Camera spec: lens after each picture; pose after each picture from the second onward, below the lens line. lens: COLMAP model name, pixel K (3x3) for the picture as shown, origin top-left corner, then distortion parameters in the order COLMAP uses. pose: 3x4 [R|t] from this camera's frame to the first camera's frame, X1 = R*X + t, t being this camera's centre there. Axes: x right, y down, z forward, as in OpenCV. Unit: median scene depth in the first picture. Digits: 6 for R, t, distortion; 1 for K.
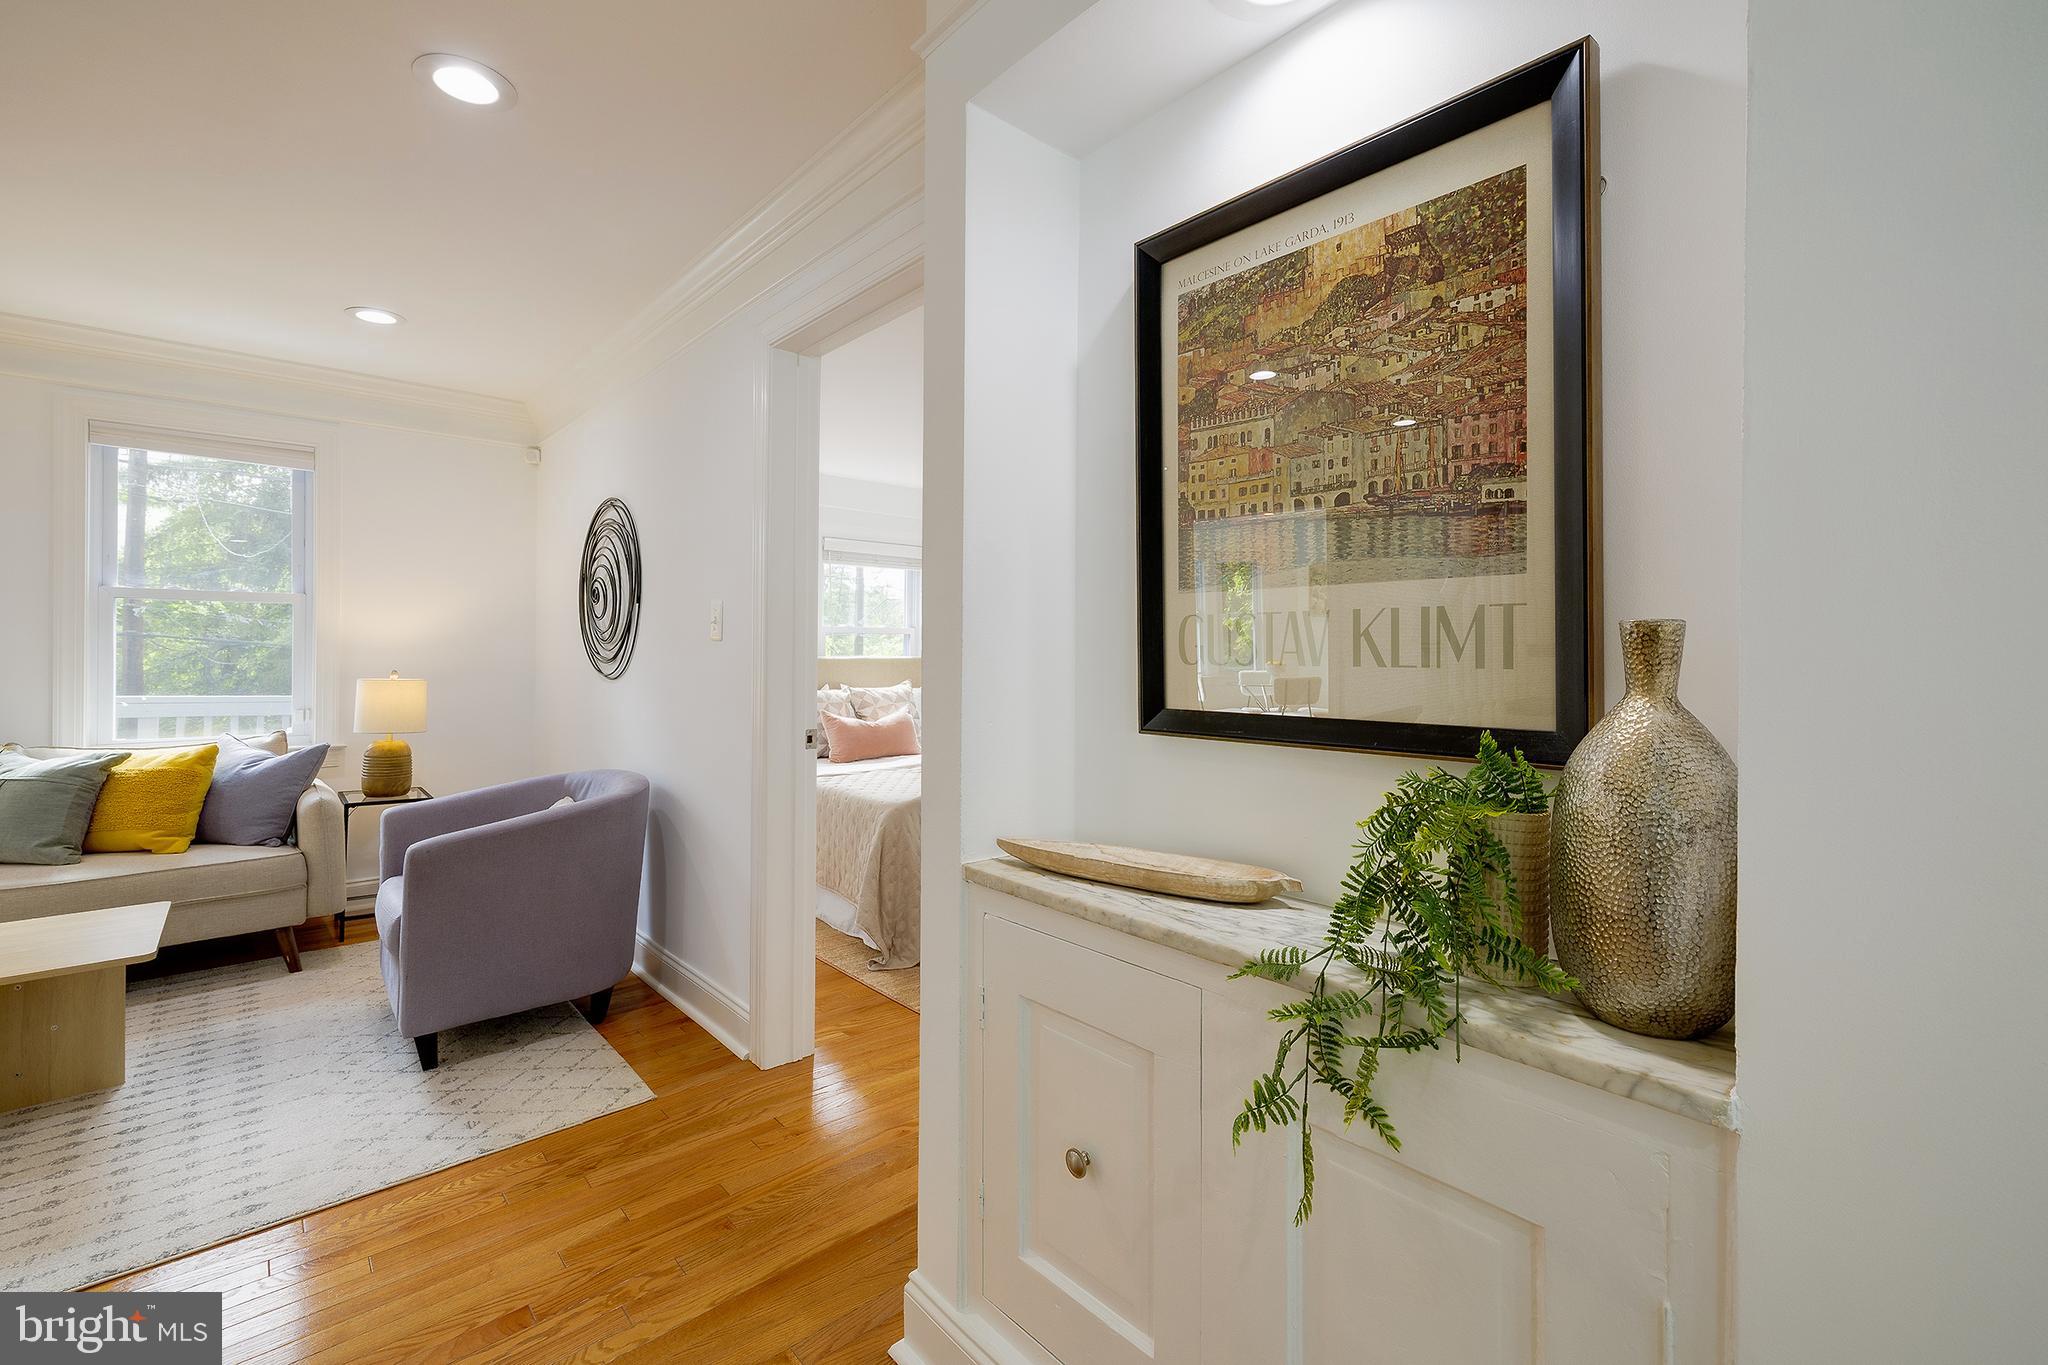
lens RADIAL K [[869.8, 0, 1022.4], [0, 869.8, 648.9], [0, 0, 1]] dist [0.000800, -0.000168]
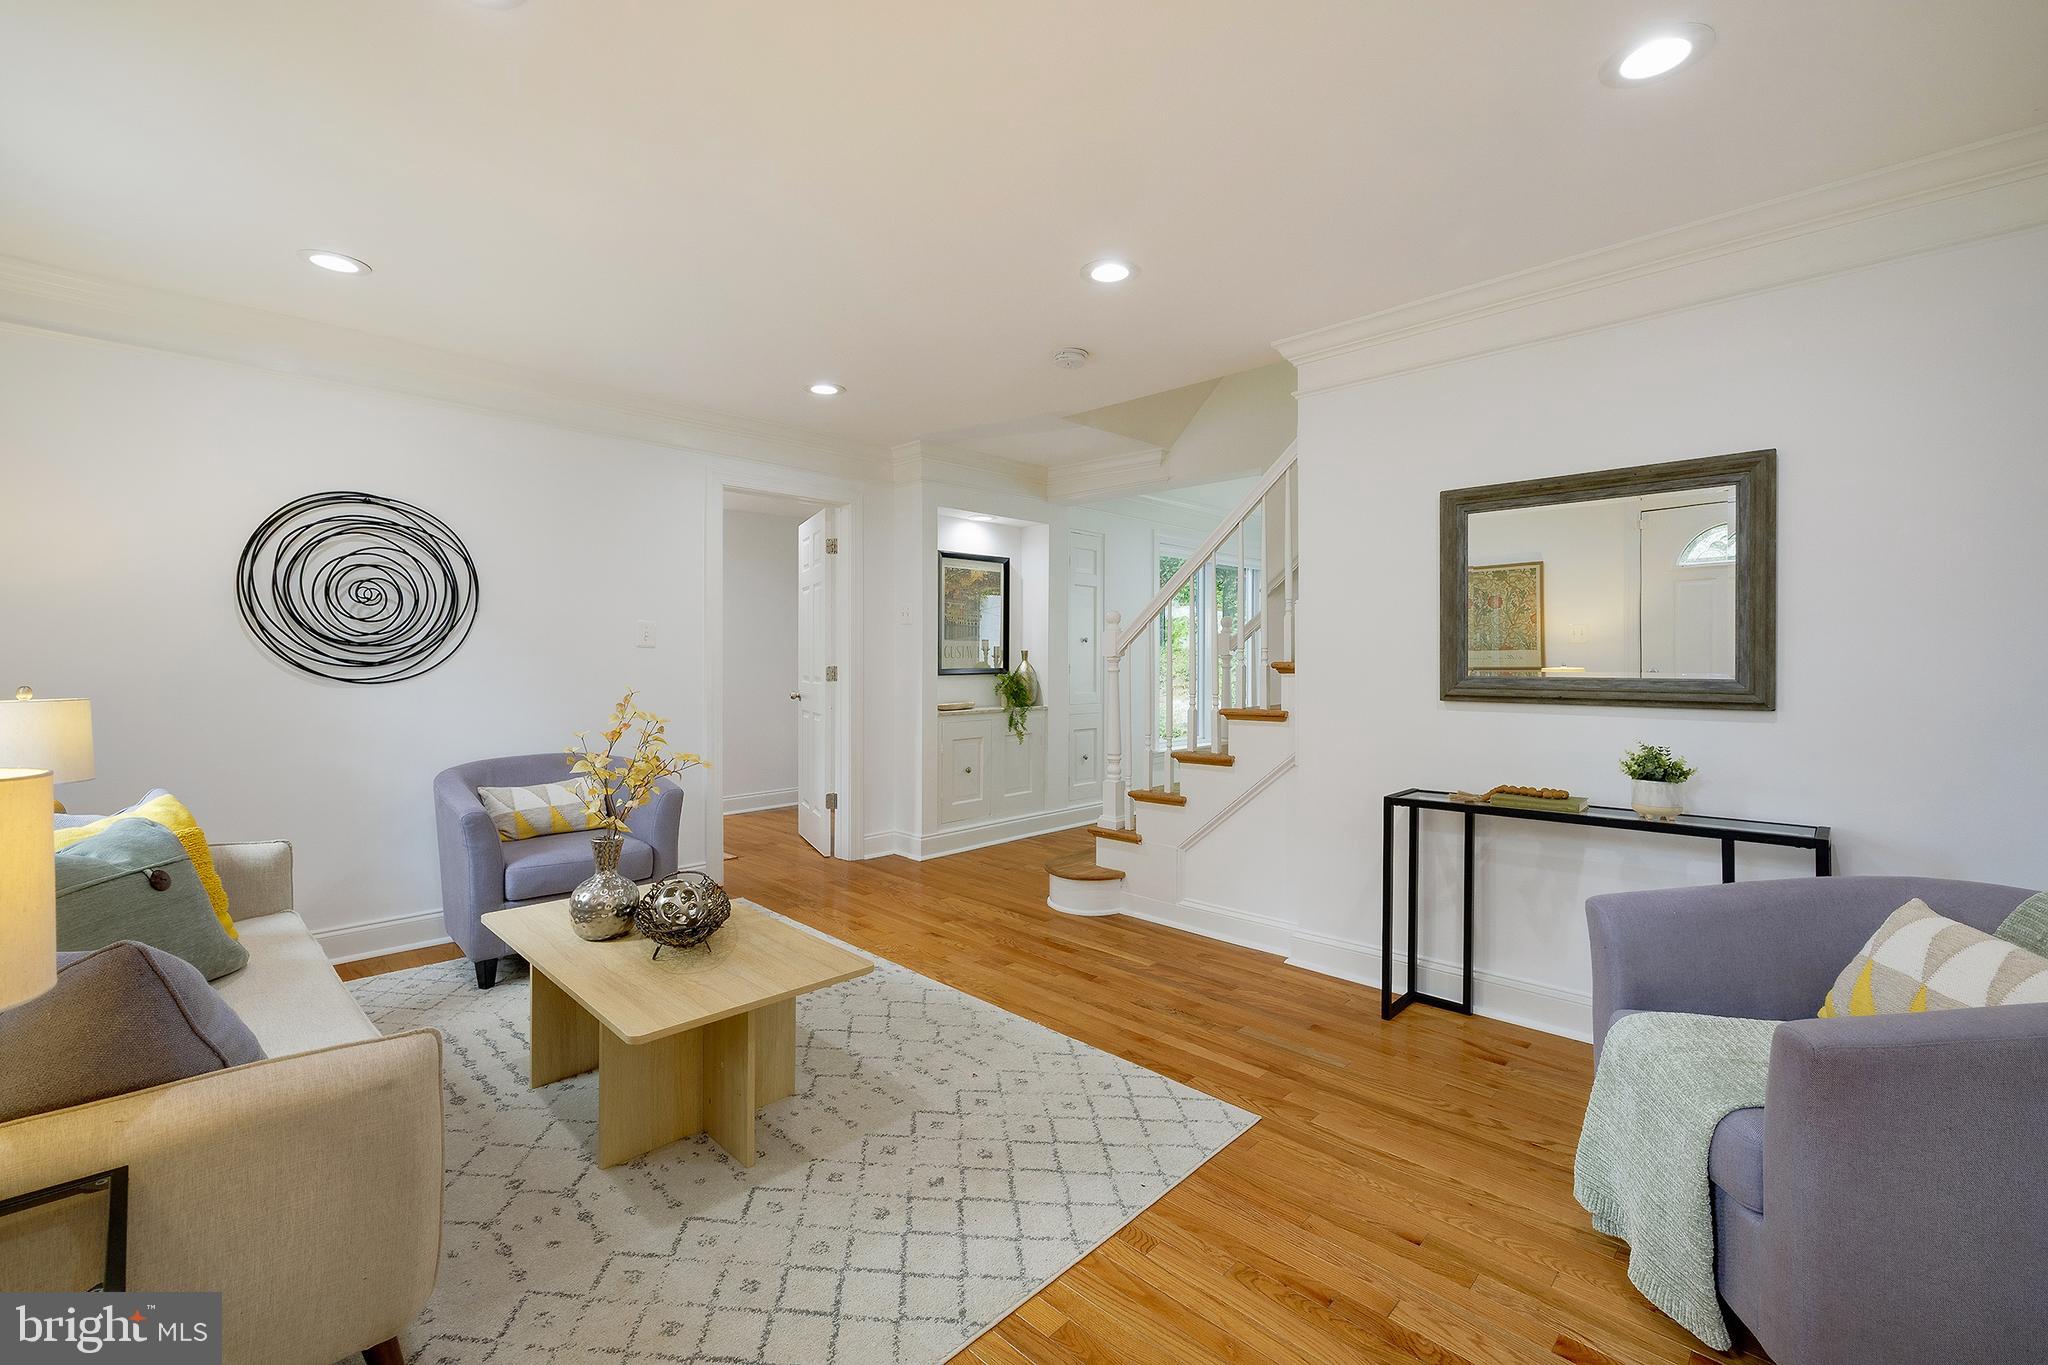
lens RADIAL K [[856.9, 0, 1022.0], [0, 856.9, 667.9], [0, 0, 1]] dist [0.000991, 0.000220]
pose [[-0.064834, -0.018611, 0.997723, -1.805361], [-0.003912, 0.999823, 0.018396, -0.005640], [-0.997888, -0.002710, -0.064895, 0.423863]]
